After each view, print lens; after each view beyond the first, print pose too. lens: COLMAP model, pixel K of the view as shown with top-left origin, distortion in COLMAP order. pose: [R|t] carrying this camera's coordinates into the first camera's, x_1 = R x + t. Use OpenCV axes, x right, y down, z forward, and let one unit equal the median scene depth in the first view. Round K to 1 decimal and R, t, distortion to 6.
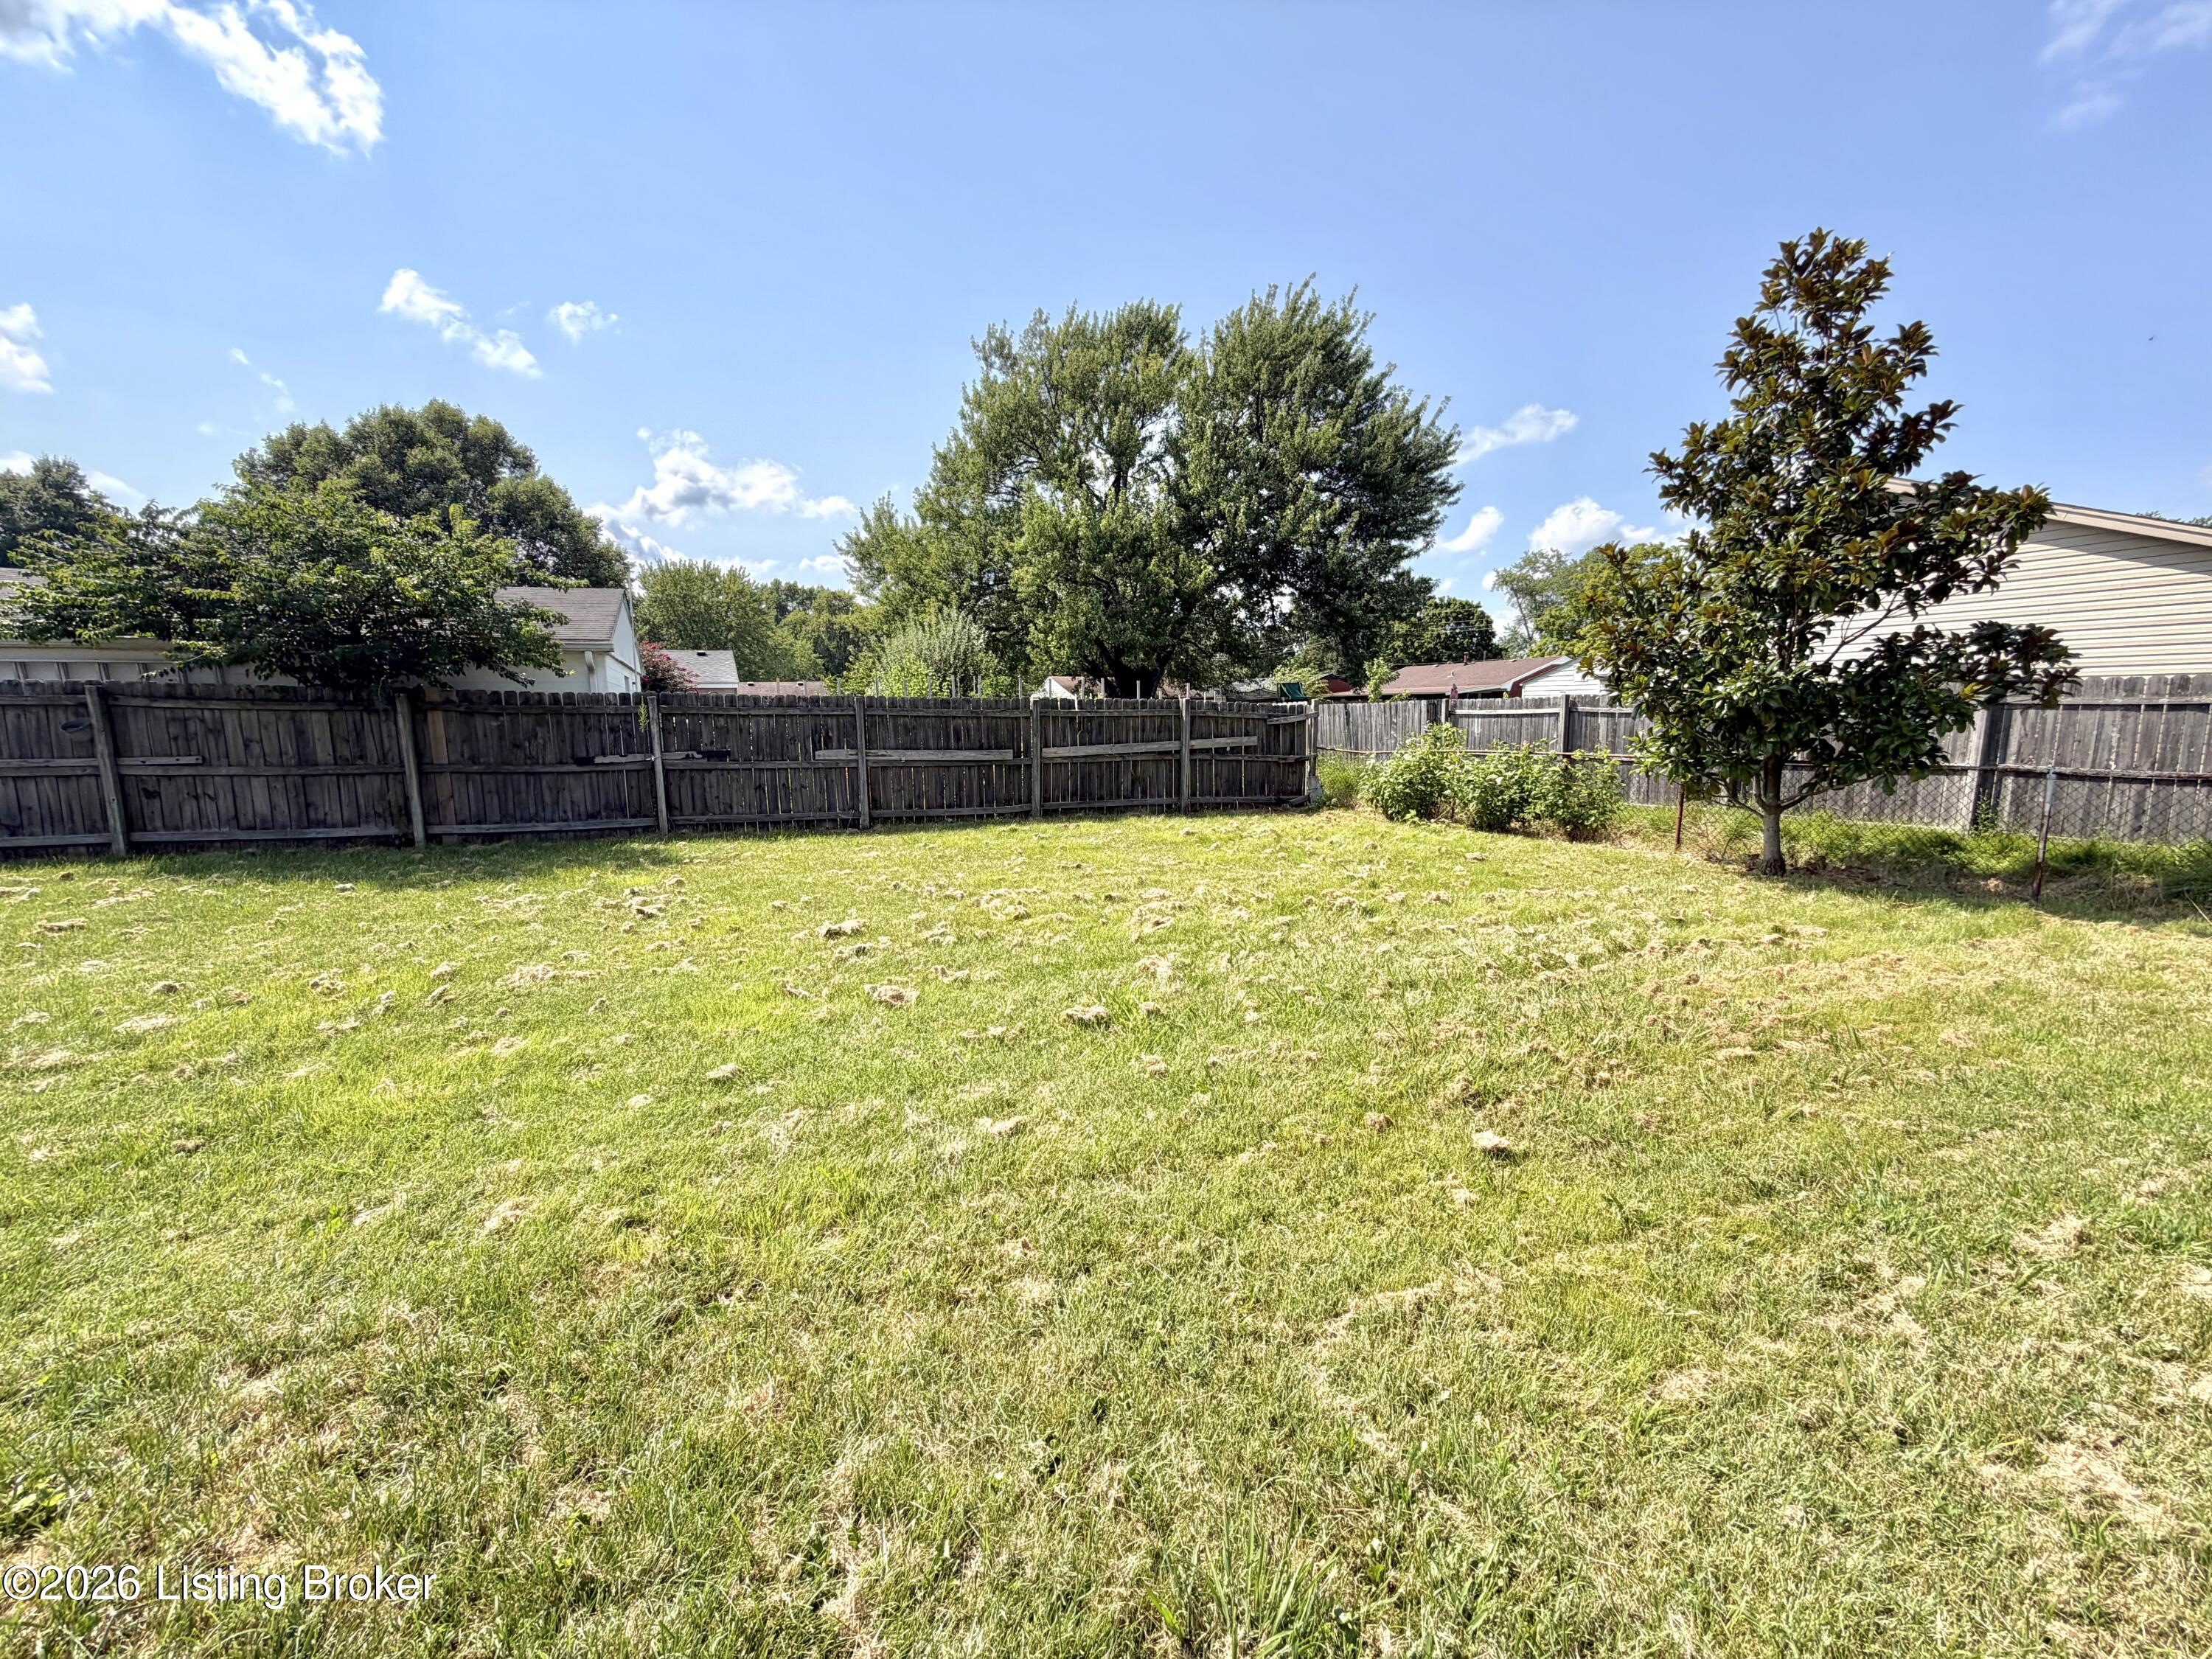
lens RADIAL K [[879.5, 0, 1099.6], [0, 879.5, 831.0], [0, 0, 1]] dist [-0.000508, -0.000056]
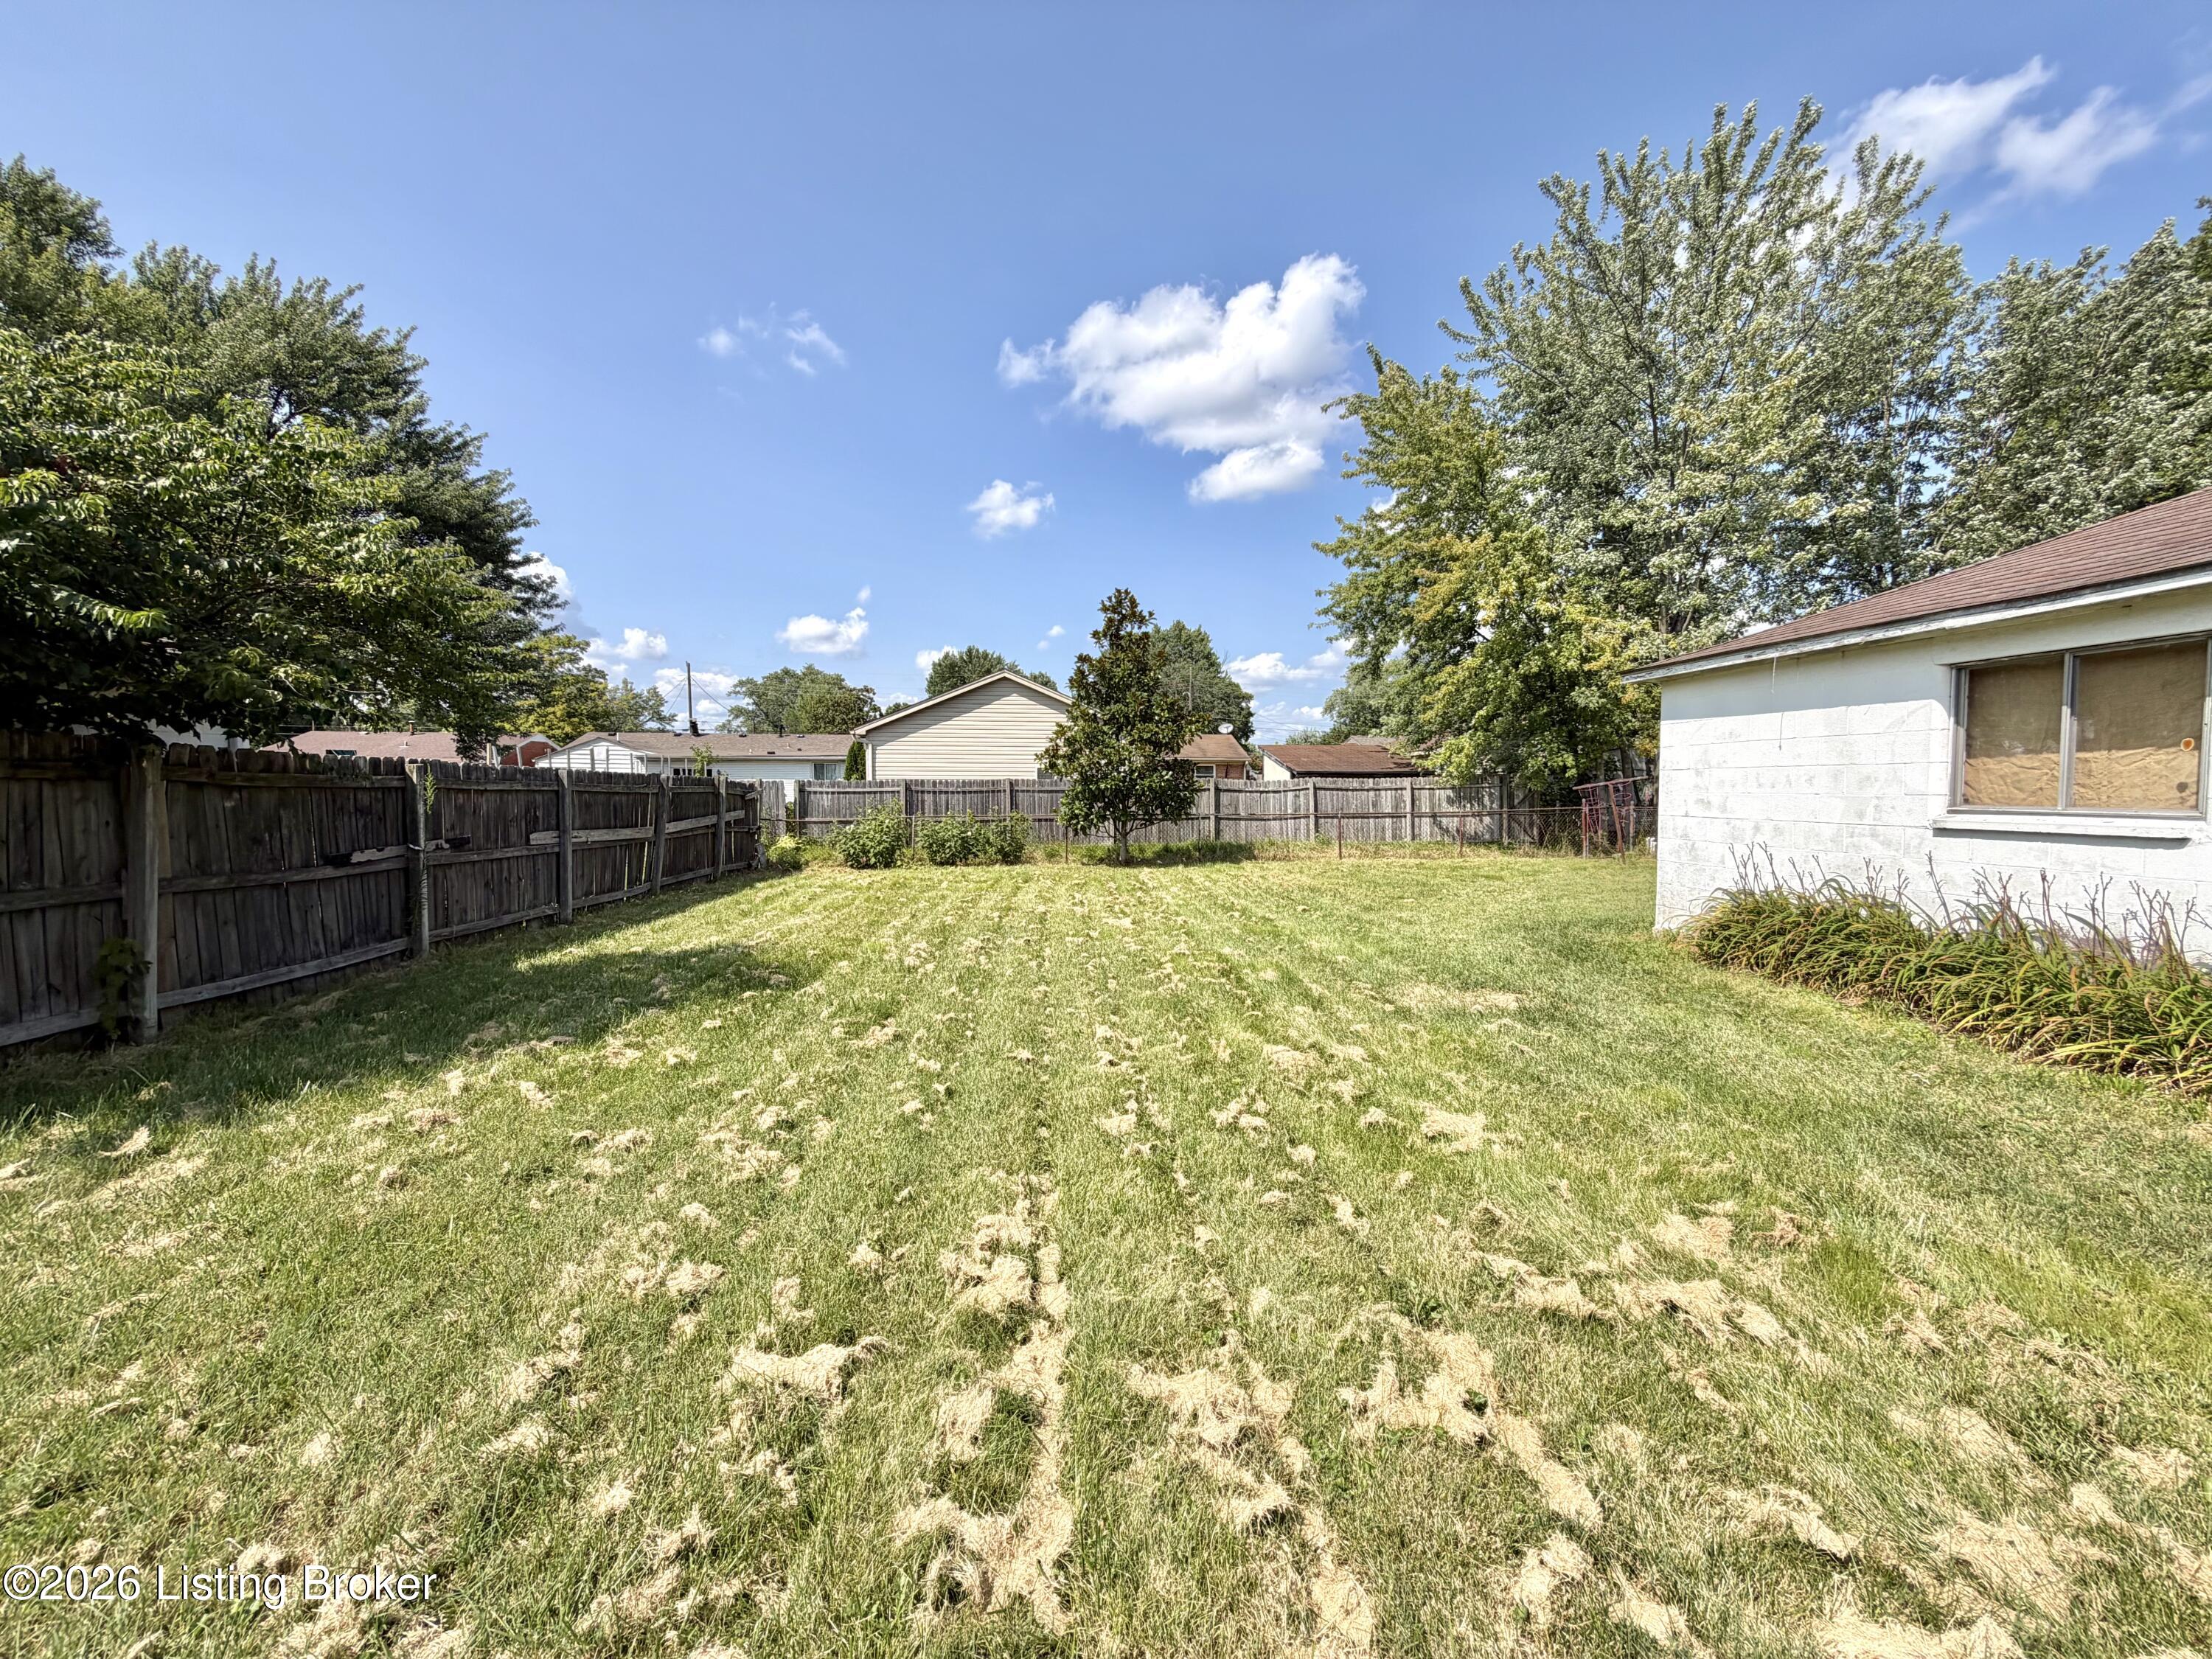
lens RADIAL K [[879.5, 0, 1099.6], [0, 879.5, 831.0], [0, 0, 1]] dist [-0.000508, -0.000056]
pose [[0.325174, -0.039069, 0.944847, -0.917945], [0.118999, 0.992894, 0.000102, -0.031384], [-0.938137, 0.112403, 0.327513, 0.236528]]
